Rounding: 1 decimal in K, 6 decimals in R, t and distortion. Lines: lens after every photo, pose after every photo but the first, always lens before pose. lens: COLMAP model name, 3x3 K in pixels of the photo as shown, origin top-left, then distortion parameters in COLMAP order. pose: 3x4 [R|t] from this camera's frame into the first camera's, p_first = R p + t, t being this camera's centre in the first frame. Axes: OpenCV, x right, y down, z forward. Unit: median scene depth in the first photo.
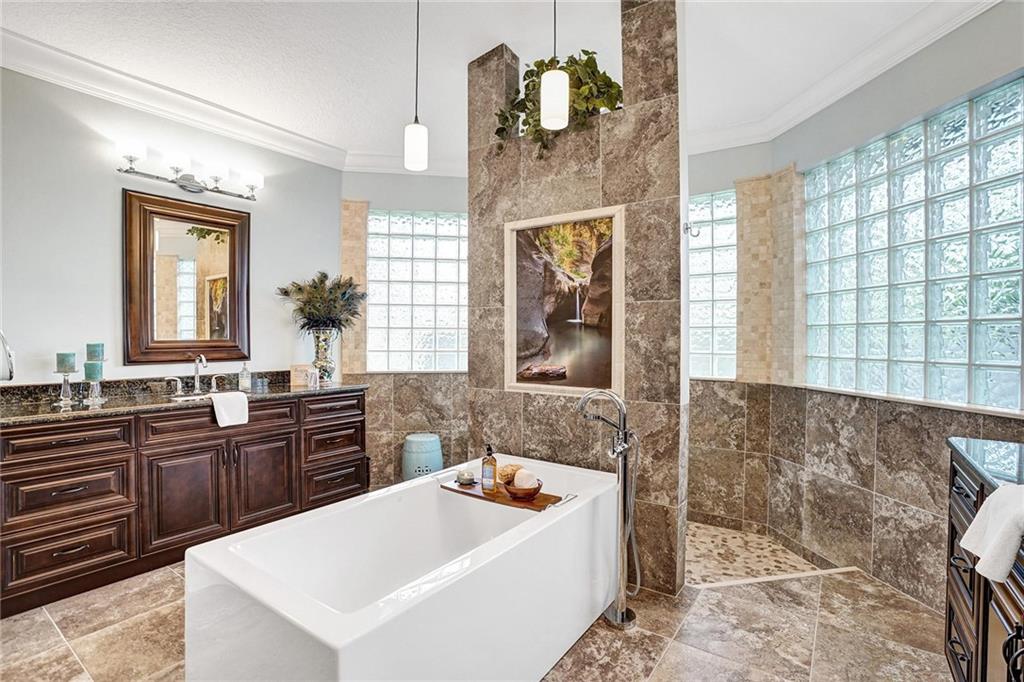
lens RADIAL K [[476.2, 0, 510.5], [0, 476.2, 323.3], [0, 0, 1]] dist [-0.068116, 0.024317]
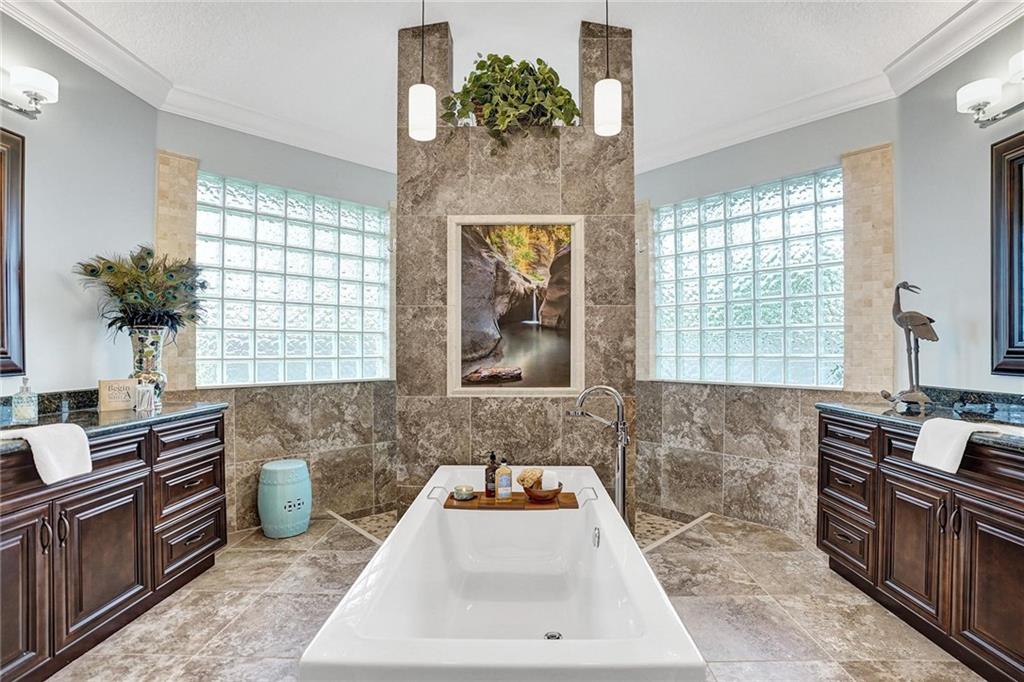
lens RADIAL K [[480.5, 0, 509.5], [0, 480.5, 331.0], [0, 0, 1]] dist [-0.065589, 0.019390]
pose [[0.829731, 0.015082, 0.557959, -0.462765], [-0.011428, 0.999884, -0.010034, 0.023767], [-0.558046, 0.001949, 0.829808, 0.173420]]
